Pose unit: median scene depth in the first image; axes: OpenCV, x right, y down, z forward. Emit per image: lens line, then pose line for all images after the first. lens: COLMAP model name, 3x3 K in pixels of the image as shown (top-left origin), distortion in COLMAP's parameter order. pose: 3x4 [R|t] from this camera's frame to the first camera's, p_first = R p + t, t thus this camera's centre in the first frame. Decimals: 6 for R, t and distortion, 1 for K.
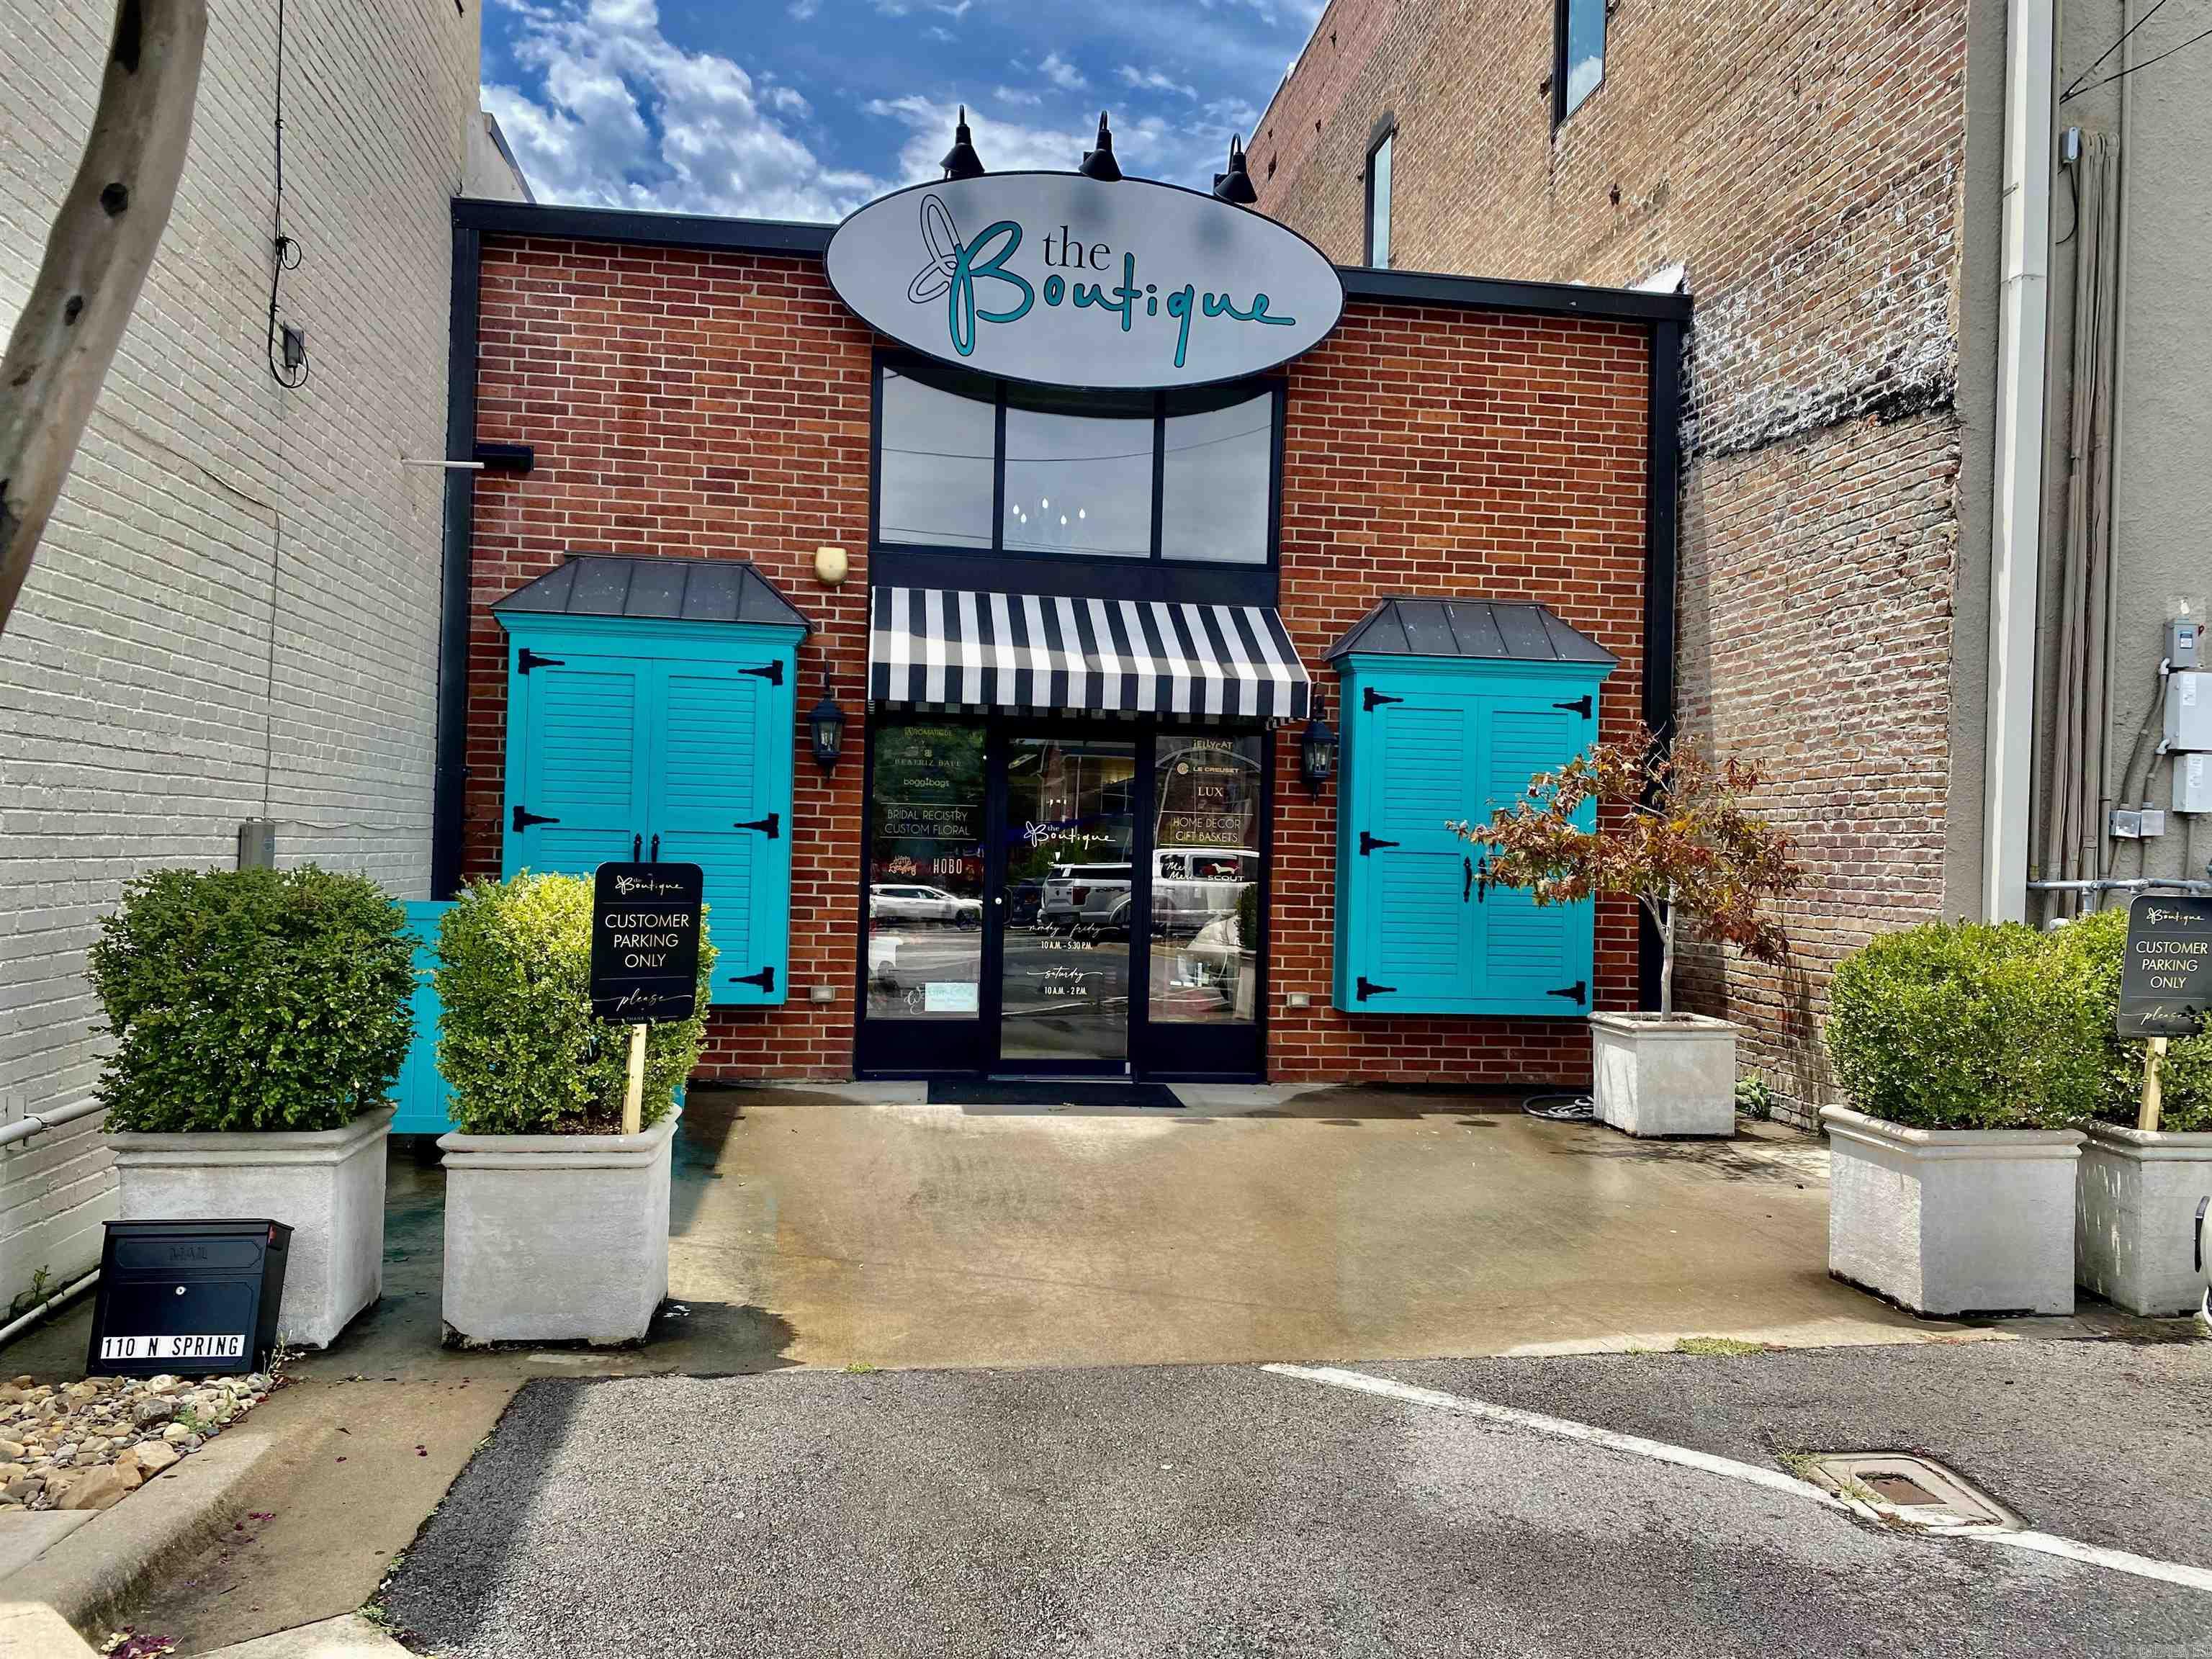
lens RADIAL K [[1632.7, 0, 1089.4], [0, 1632.7, 837.5], [0, 0, 1]] dist [0.060134, -0.095368]
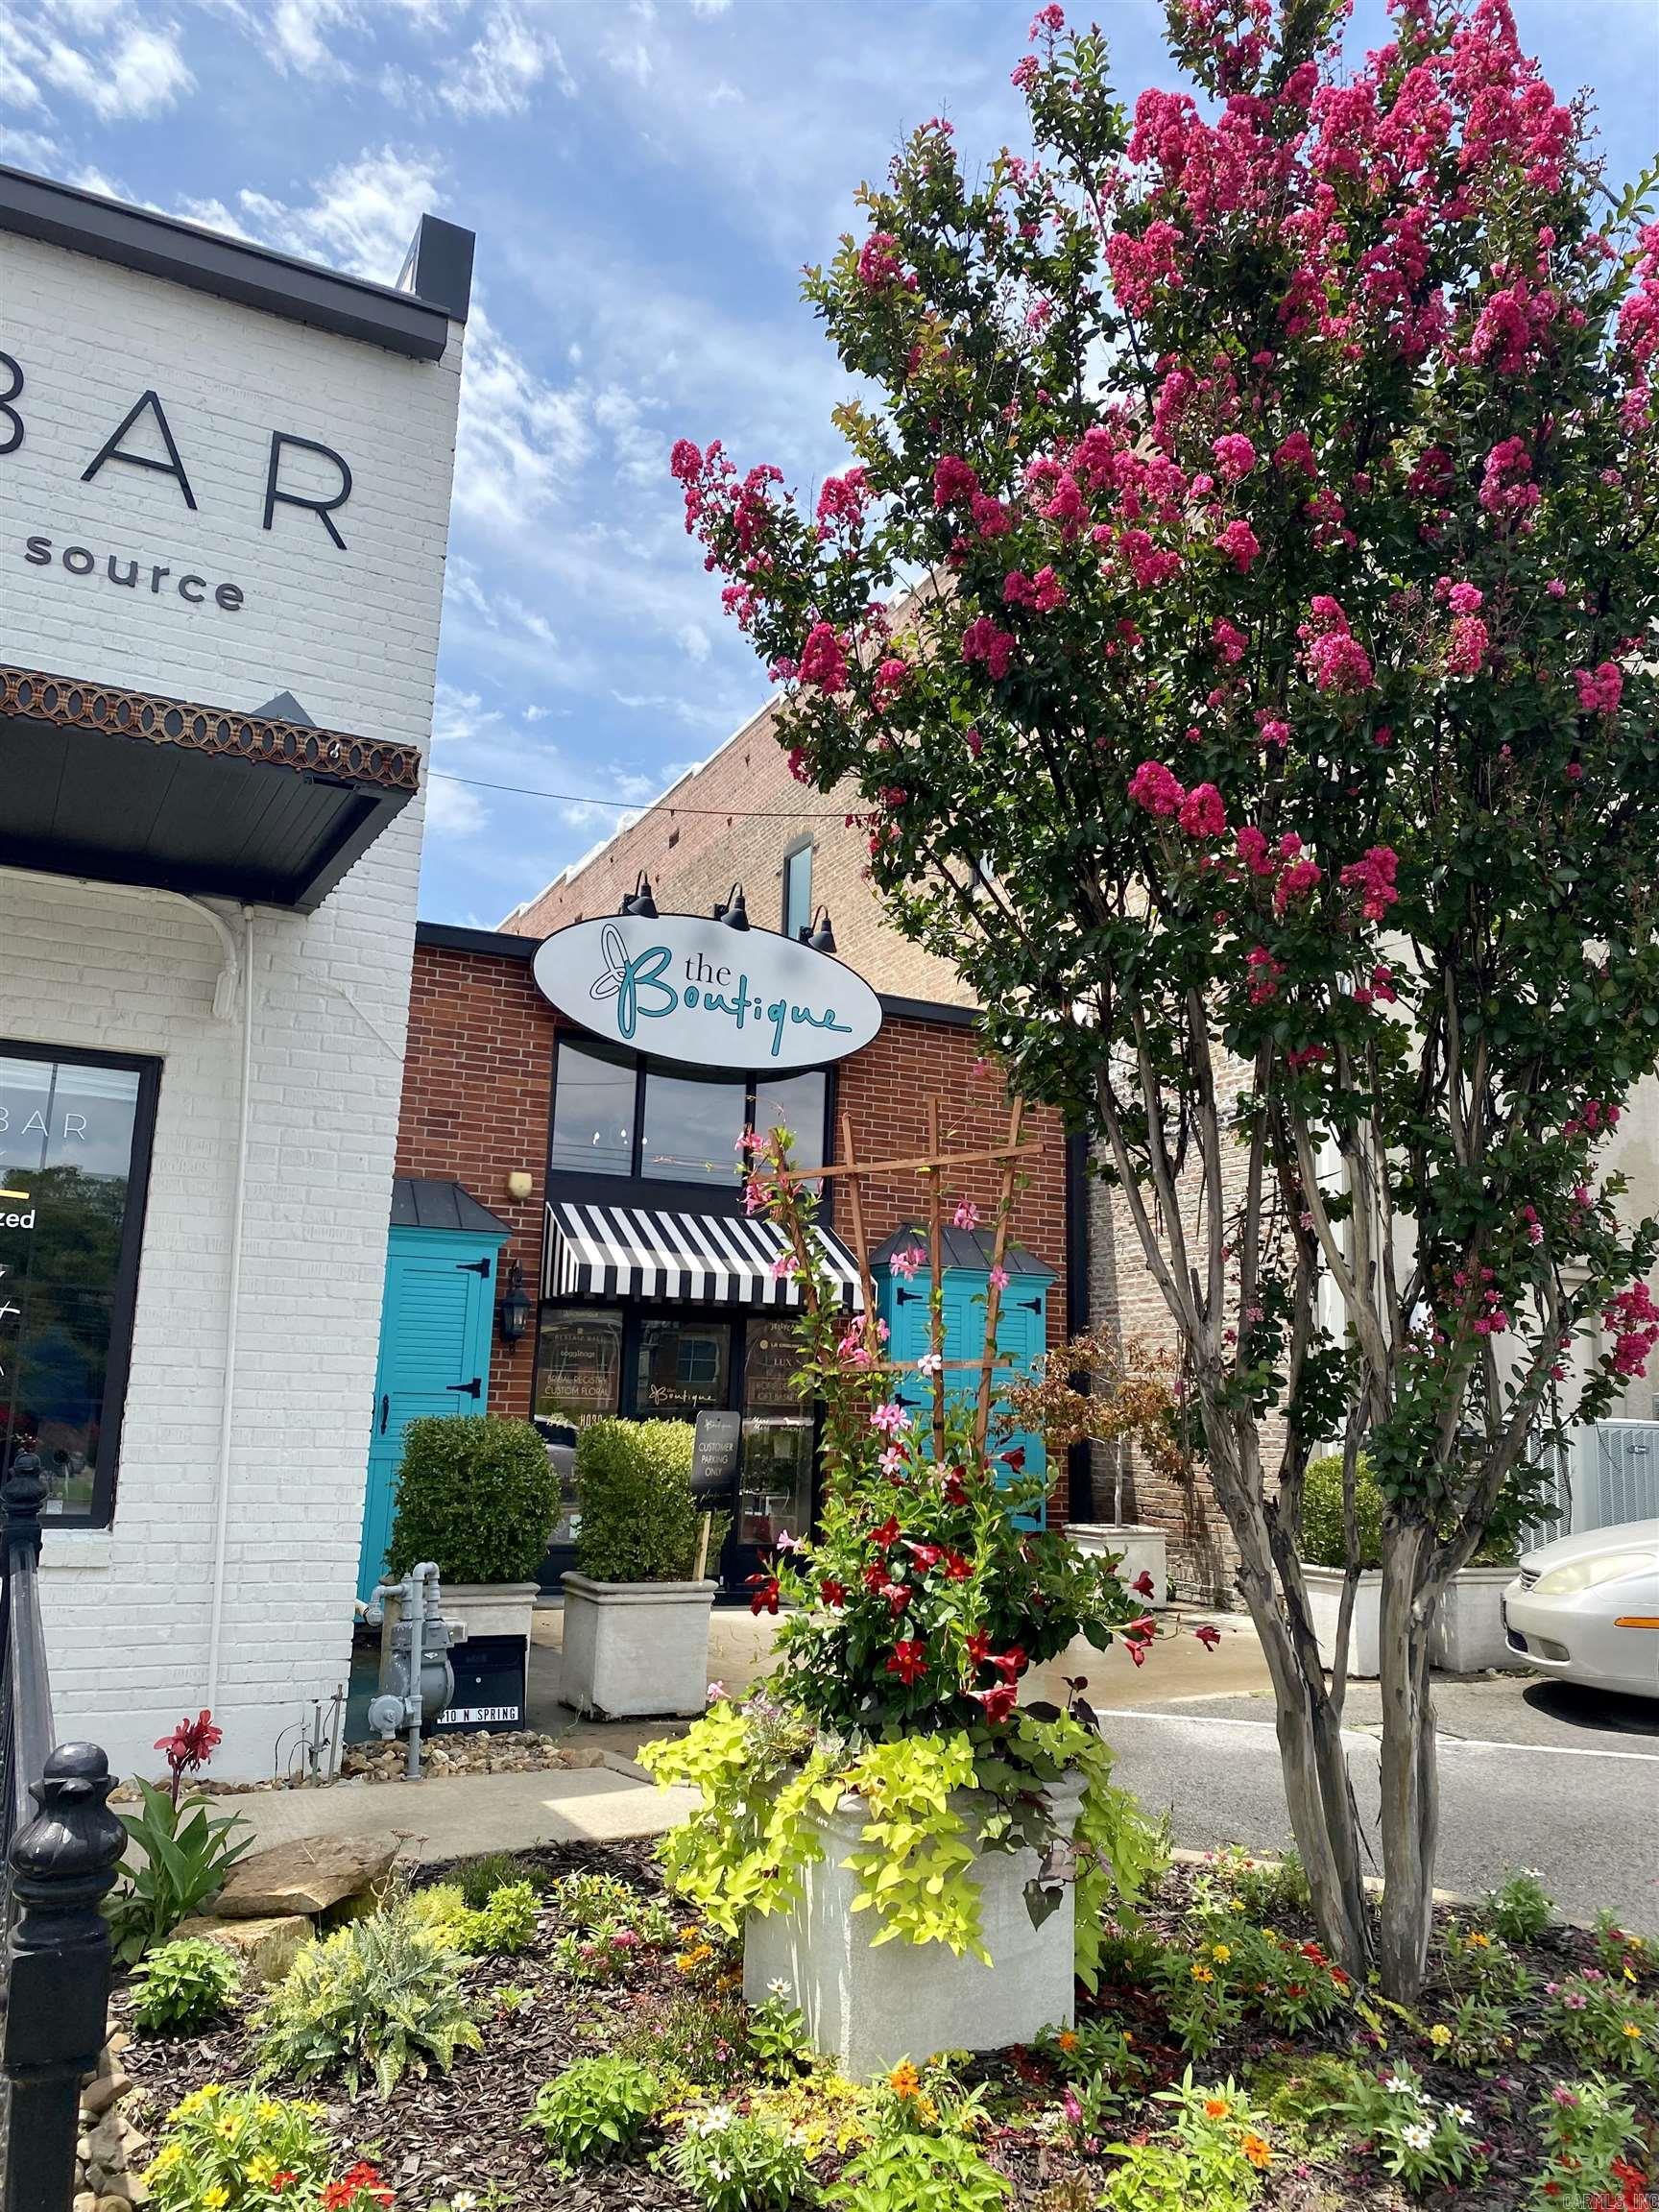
lens RADIAL K [[1647.7, 0, 829.5], [0, 1647.7, 1106.0], [0, 0, 1]] dist [0.115749, -0.181616]
pose [[0.950201, 0.058987, 0.306004, -0.332539], [-0.004735, 0.984542, -0.175084, 0.001585], [-0.311602, 0.164916, 0.935792, -0.328307]]
